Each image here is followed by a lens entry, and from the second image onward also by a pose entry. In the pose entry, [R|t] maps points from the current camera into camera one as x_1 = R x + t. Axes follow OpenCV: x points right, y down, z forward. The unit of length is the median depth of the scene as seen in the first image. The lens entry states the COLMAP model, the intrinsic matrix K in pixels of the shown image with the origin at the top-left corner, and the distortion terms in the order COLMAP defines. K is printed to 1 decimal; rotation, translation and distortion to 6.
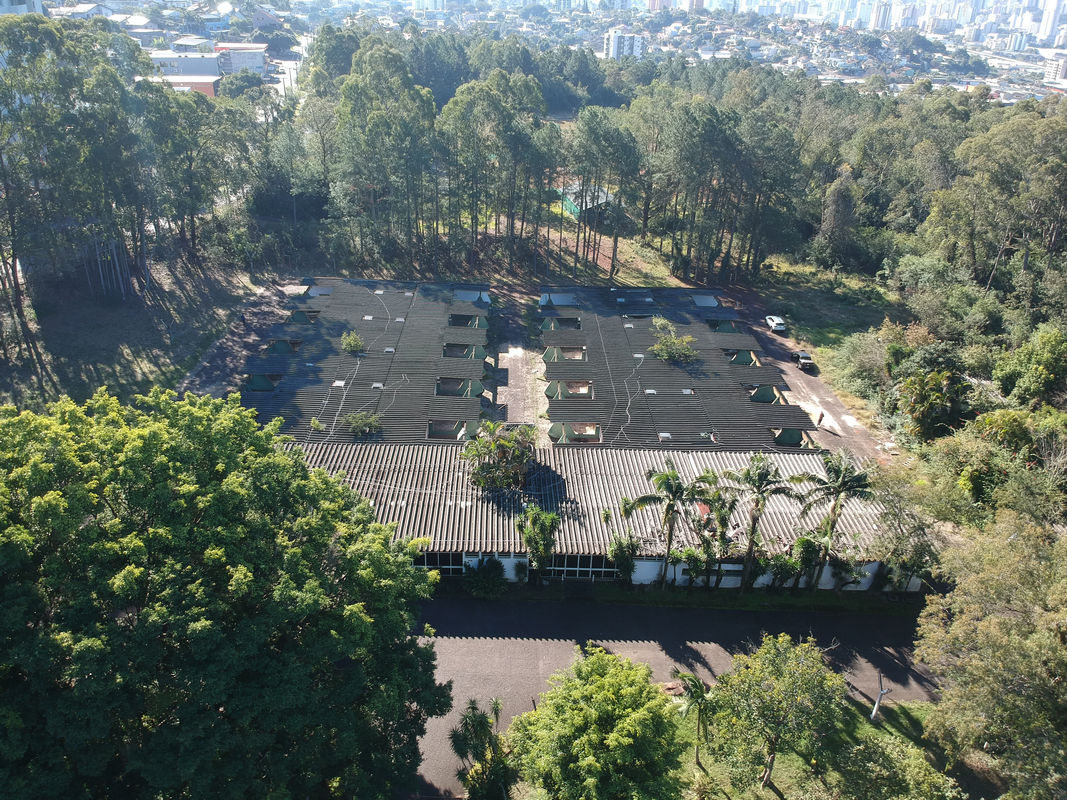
lens RADIAL K [[784.1, 0, 528.4], [0, 784.1, 389.7], [0, 0, 1]] dist [0.082150, -0.152092]
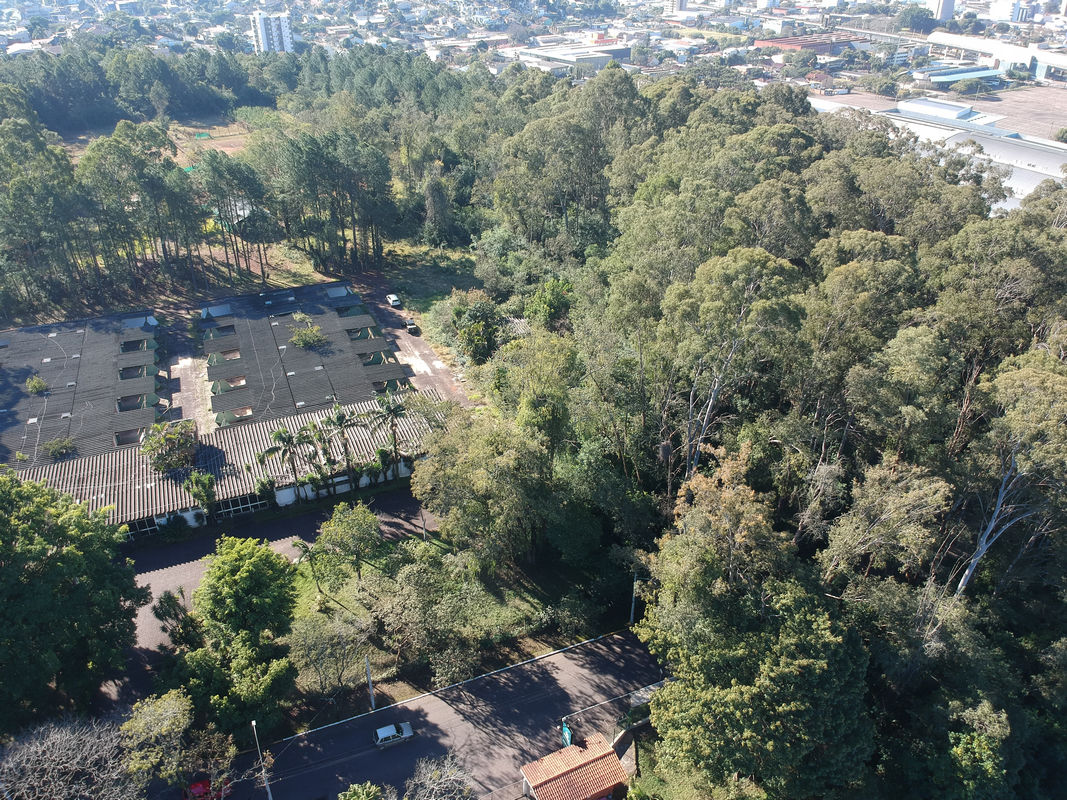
lens RADIAL K [[784.1, 0, 528.4], [0, 784.1, 389.7], [0, 0, 1]] dist [0.082150, -0.152092]
pose [[0.929273, -0.216558, 0.299257, 0.104568], [0.199817, 0.976065, 0.085847, -0.005086], [-0.310686, -0.019979, 0.950303, -0.366605]]
